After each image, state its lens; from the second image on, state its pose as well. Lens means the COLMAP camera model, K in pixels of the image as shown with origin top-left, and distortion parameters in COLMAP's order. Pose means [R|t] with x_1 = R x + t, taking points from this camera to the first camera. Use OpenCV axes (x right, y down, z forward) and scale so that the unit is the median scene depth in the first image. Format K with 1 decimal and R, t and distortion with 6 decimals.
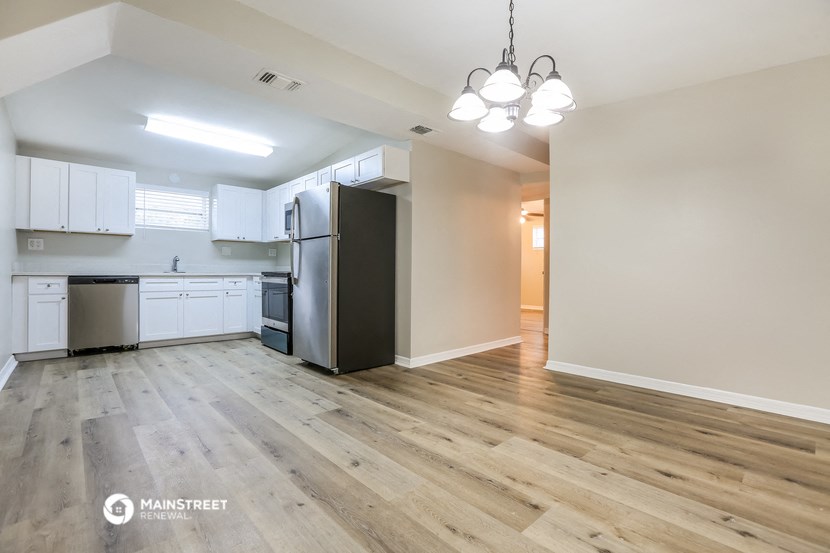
lens RADIAL K [[374.1, 0, 407.0], [0, 374.1, 277.2], [0, 0, 1]] dist [-0.002437, 0.000068]
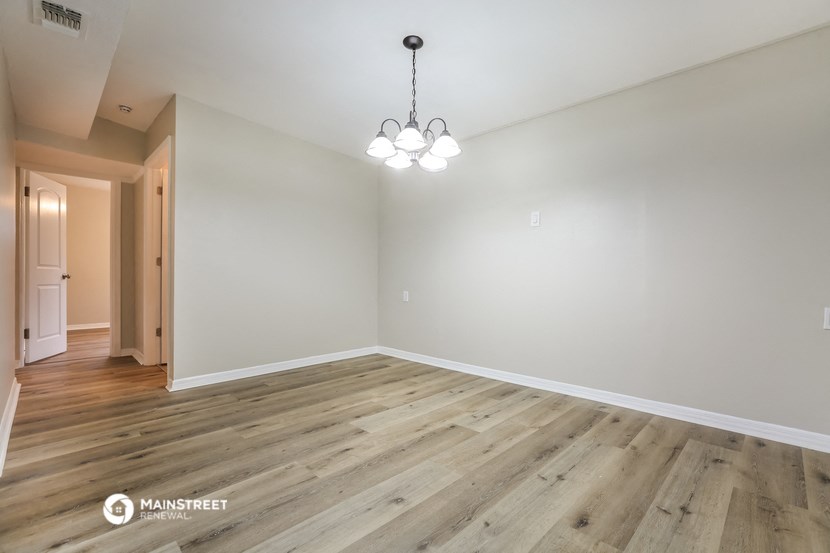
lens RADIAL K [[374.1, 0, 407.0], [0, 374.1, 277.2], [0, 0, 1]] dist [-0.002437, 0.000068]
pose [[-0.038233, 0.003201, 0.999264, -0.844755], [0.004908, 0.999983, -0.003016, -0.013513], [-0.999257, 0.004789, -0.038248, 0.848341]]
